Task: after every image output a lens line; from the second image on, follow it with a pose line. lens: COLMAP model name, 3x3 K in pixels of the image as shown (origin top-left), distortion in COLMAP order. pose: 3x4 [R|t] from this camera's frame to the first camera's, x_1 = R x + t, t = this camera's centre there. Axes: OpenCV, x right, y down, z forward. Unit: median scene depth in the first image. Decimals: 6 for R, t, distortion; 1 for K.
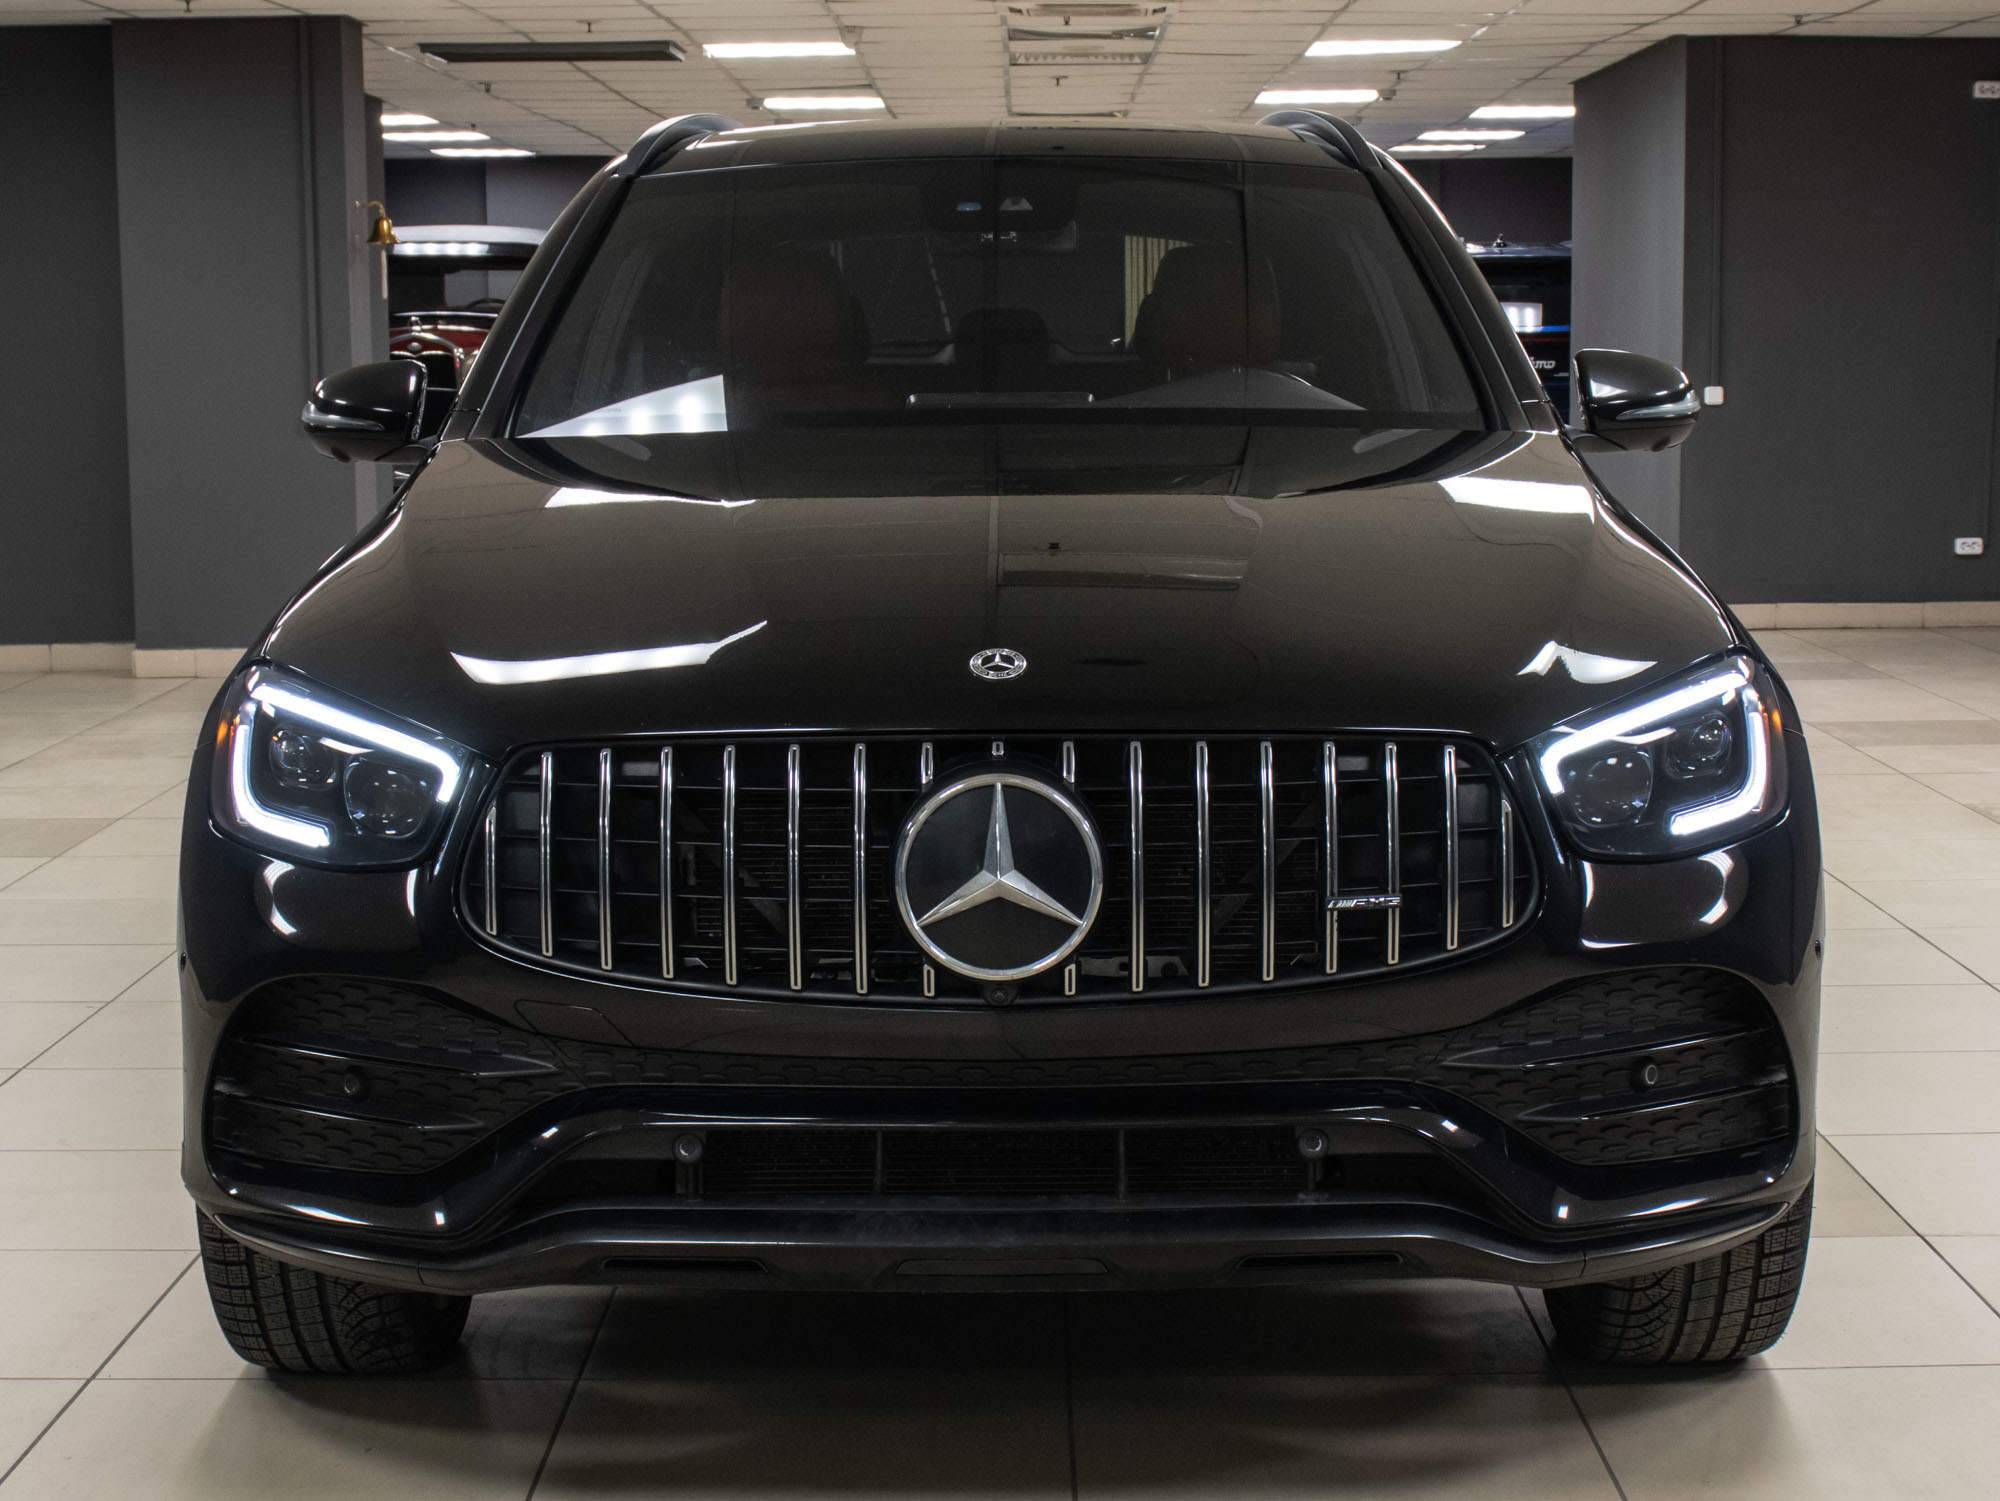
lens RADIAL K [[2710.8, 0, 1000.0], [0, 2710.8, 750.5], [0, 0, 1]] dist [0.003685, 0.017163]
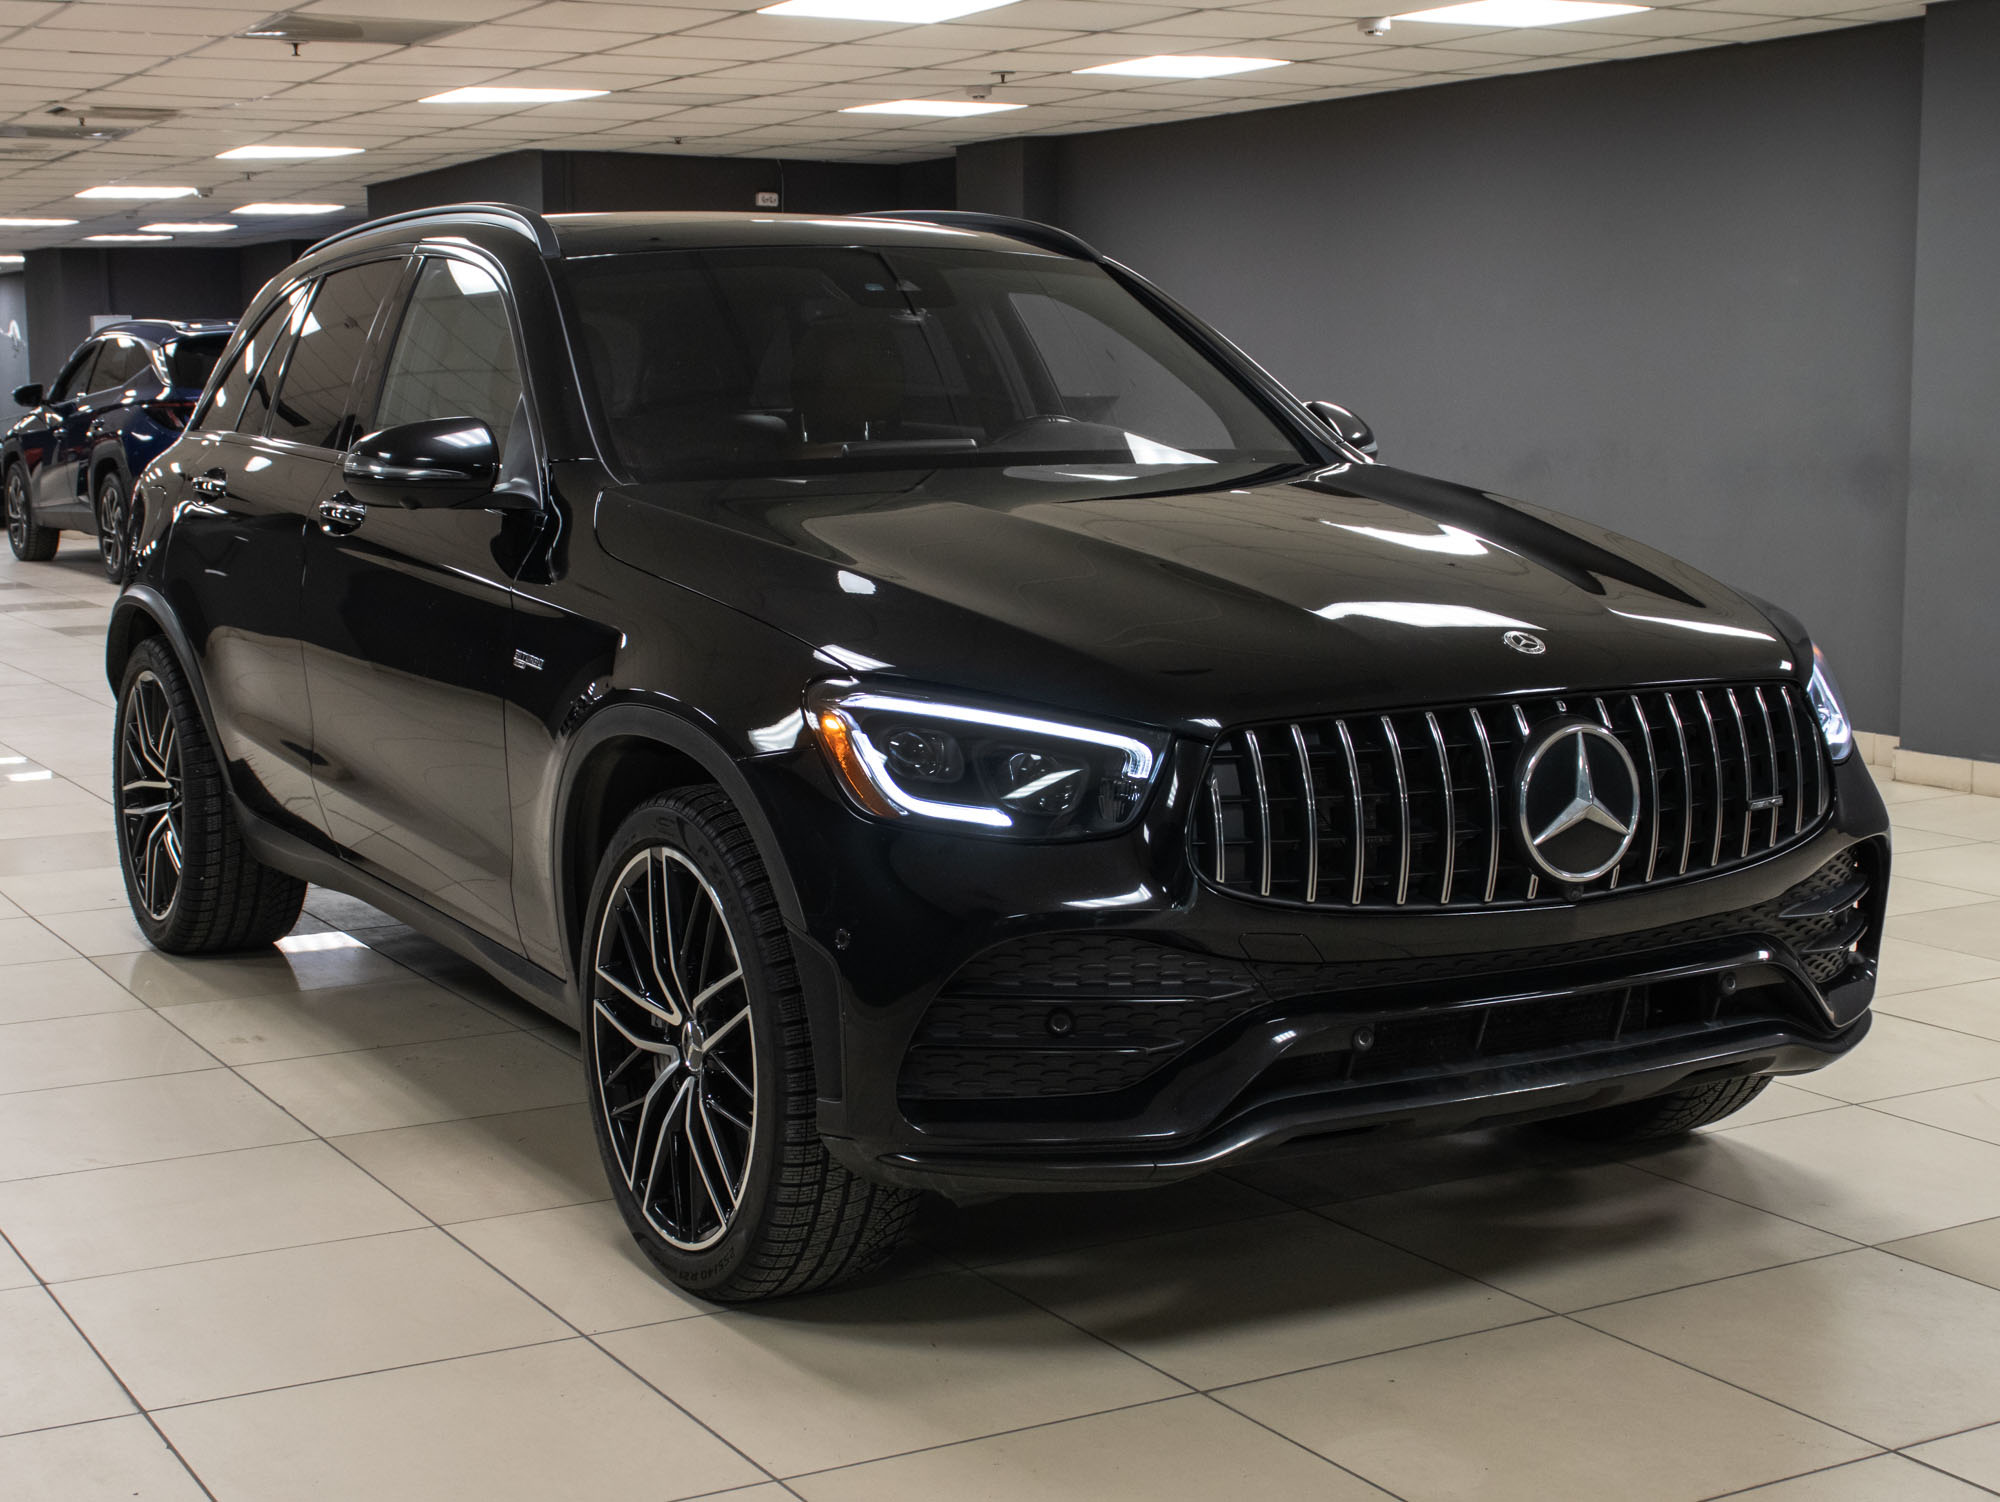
lens RADIAL K [[2710.8, 0, 1000.0], [0, 2710.8, 751.0], [0, 0, 1]] dist [0.003685, 0.017163]
pose [[0.868237, -0.063076, 0.492124, -0.891929], [0.071183, 0.997461, 0.002258, -0.001806], [-0.491017, 0.033070, 0.870522, -0.020214]]
